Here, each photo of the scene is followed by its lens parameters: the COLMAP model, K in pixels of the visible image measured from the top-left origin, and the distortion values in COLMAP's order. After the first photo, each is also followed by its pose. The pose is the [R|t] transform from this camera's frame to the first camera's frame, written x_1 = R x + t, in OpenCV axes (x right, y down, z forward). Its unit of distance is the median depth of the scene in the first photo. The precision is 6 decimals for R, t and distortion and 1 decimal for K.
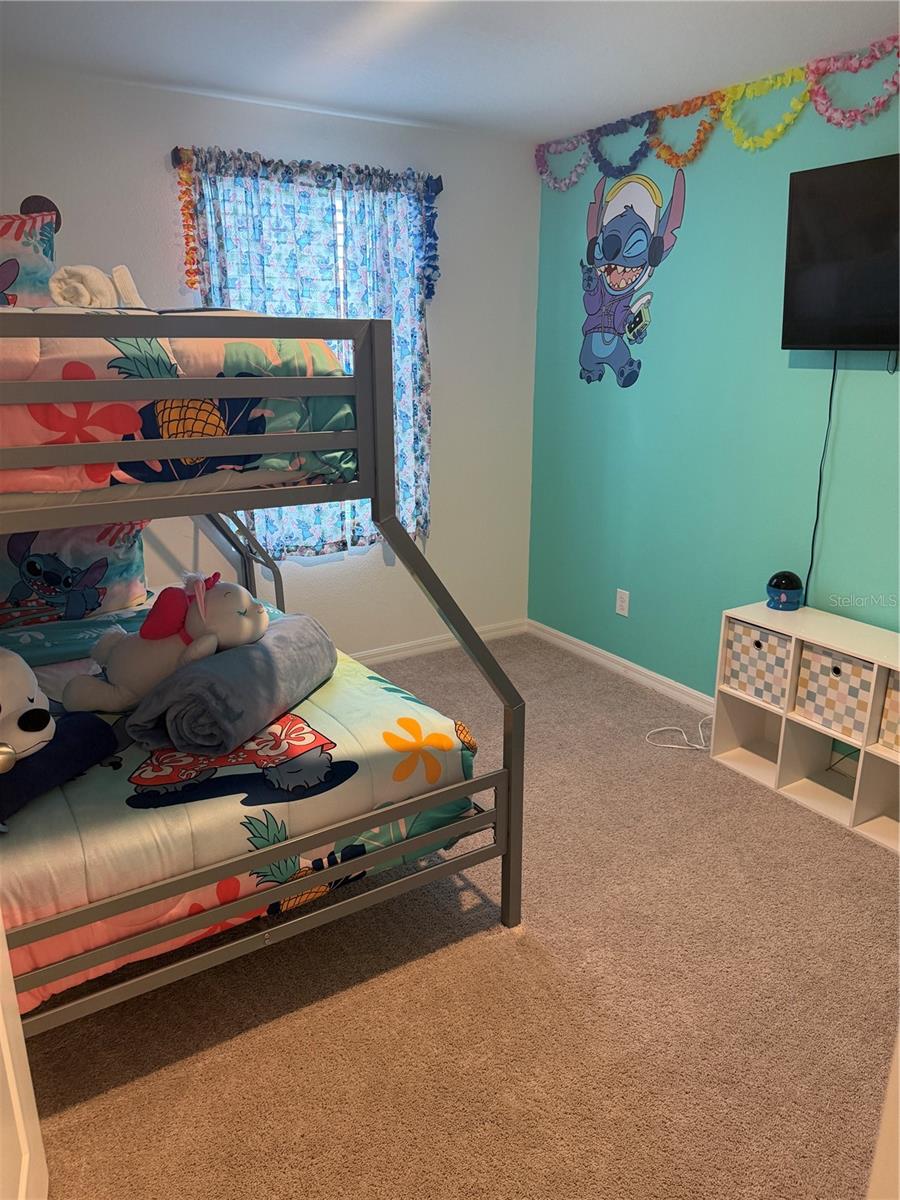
lens RADIAL K [[846.1, 0, 449.5], [0, 846.1, 612.5], [0, 0, 1]] dist [0.016262, -0.039657]
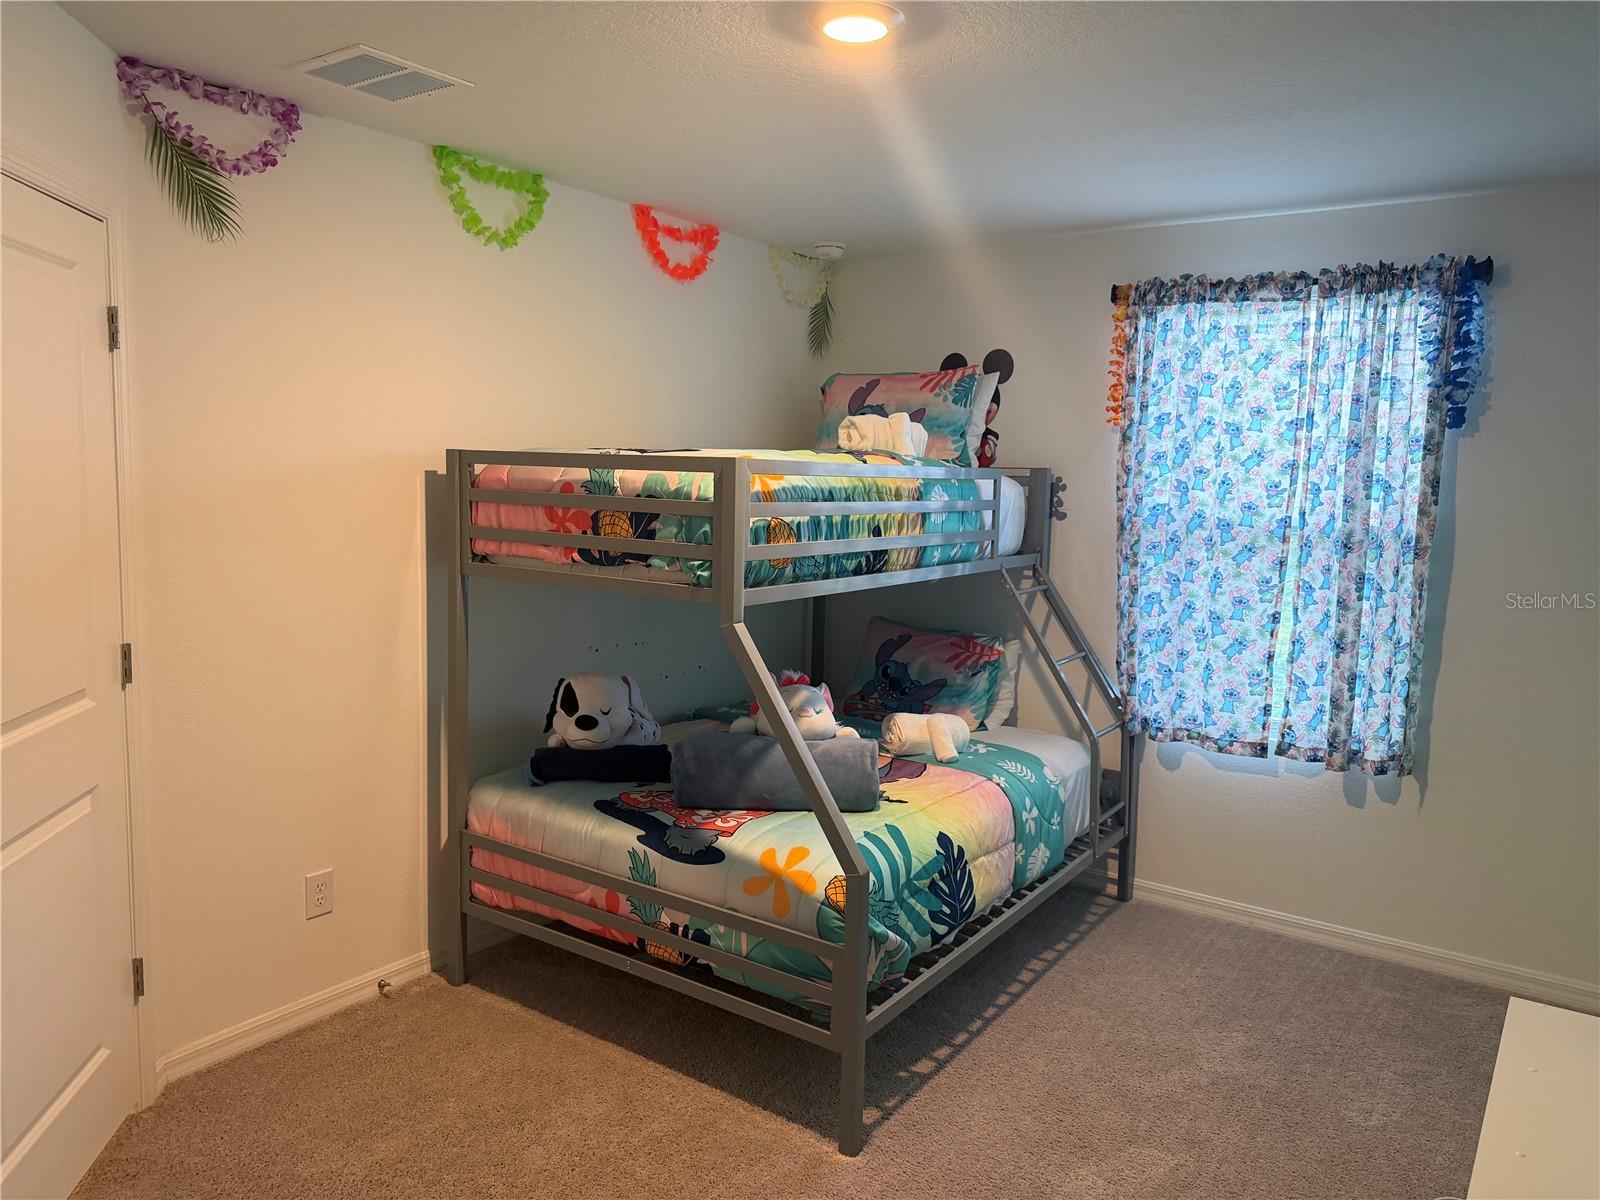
lens RADIAL K [[1128.1, 0, 786.9], [0, 1128.1, 591.8], [0, 0, 1]] dist [0.016262, -0.039657]
pose [[0.368972, 0.111658, -0.922709, 1.043847], [-0.304930, 0.952351, -0.006690, -0.132999], [0.877996, 0.283830, 0.385439, 0.380621]]
